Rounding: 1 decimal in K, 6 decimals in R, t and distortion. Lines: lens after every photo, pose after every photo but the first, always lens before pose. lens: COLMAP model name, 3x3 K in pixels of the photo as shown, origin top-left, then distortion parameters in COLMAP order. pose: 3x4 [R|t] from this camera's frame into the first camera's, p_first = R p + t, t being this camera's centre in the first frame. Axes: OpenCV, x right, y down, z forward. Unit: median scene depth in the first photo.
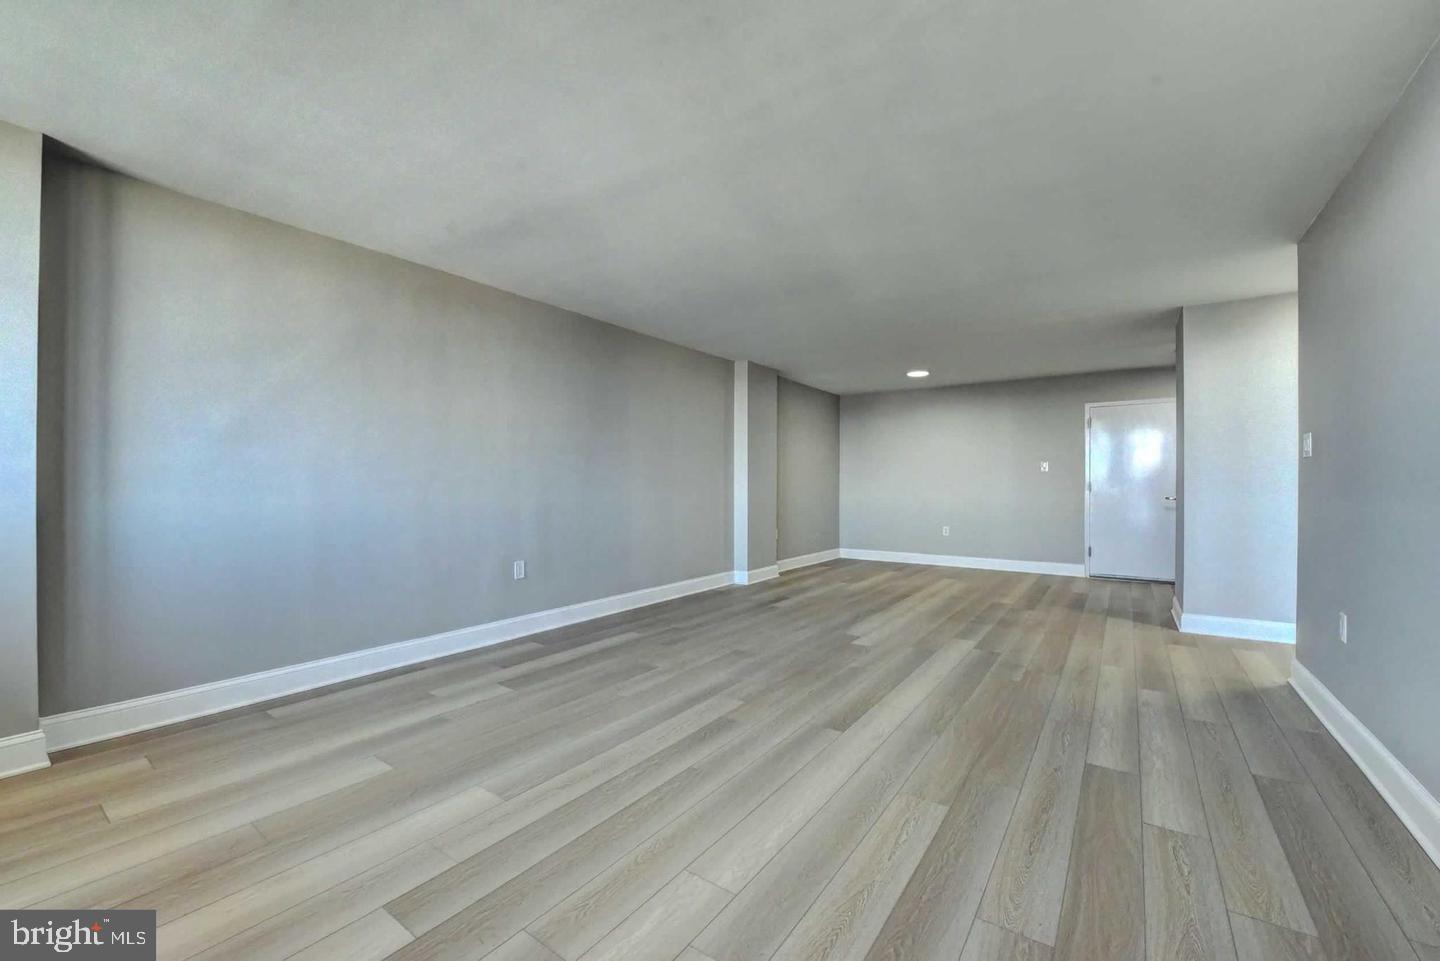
lens RADIAL K [[575.6, 0, 716.9], [0, 575.6, 483.2], [0, 0, 1]] dist [-0.020400, -0.000064]
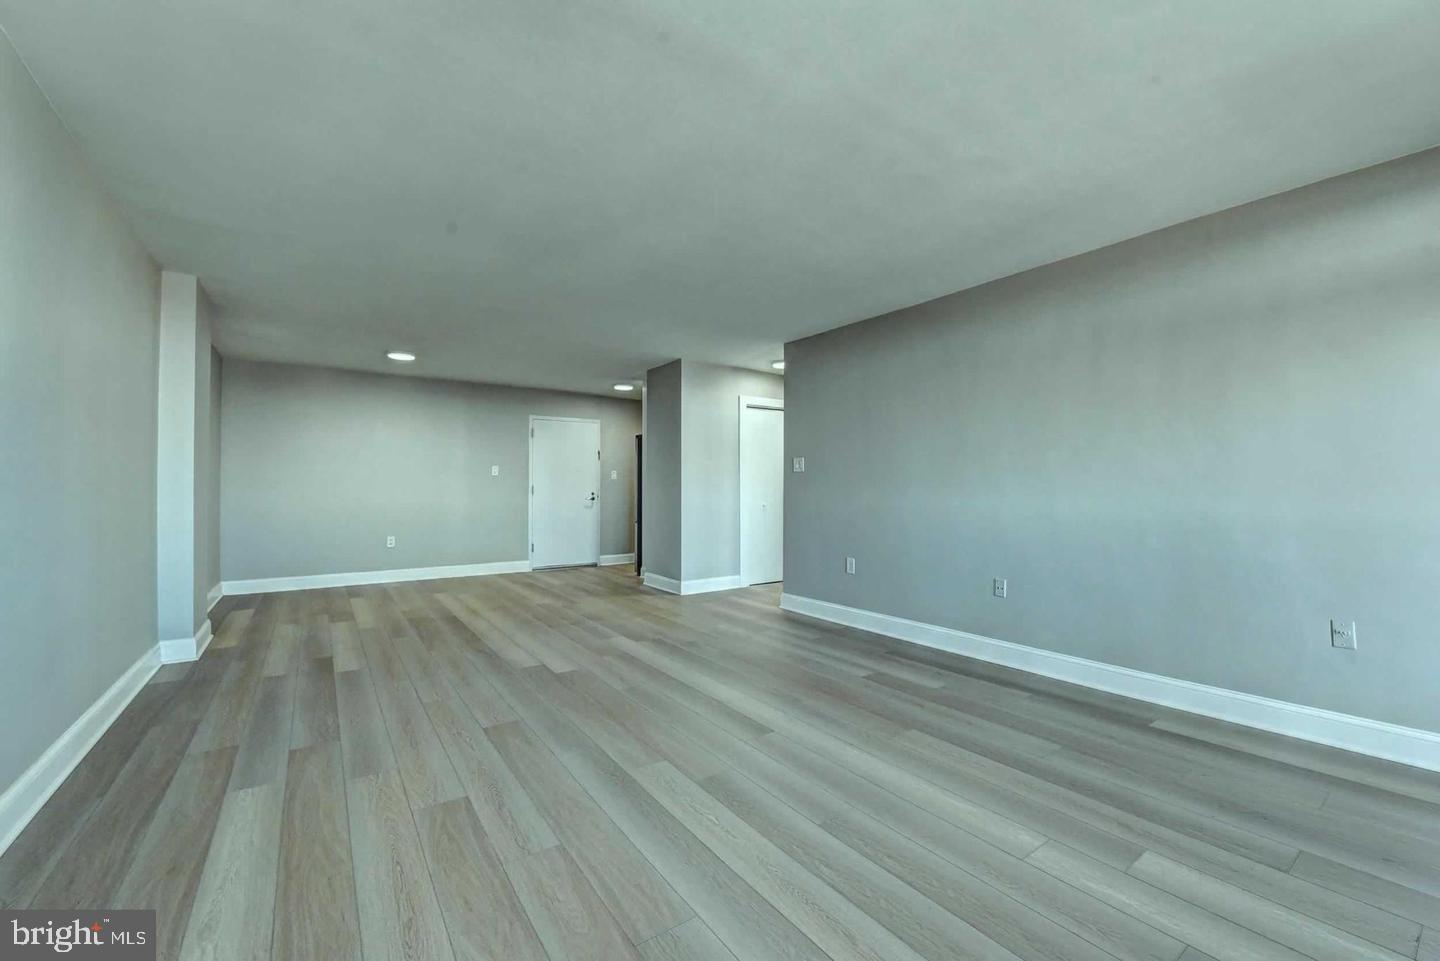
lens RADIAL K [[575.6, 0, 716.9], [0, 575.6, 483.2], [0, 0, 1]] dist [-0.020400, -0.000064]
pose [[0.330105, 0.007386, 0.943915, -0.510664], [-0.002348, 0.999973, -0.007003, 0.000111], [-0.943941, 0.000096, 0.330114, 0.499381]]
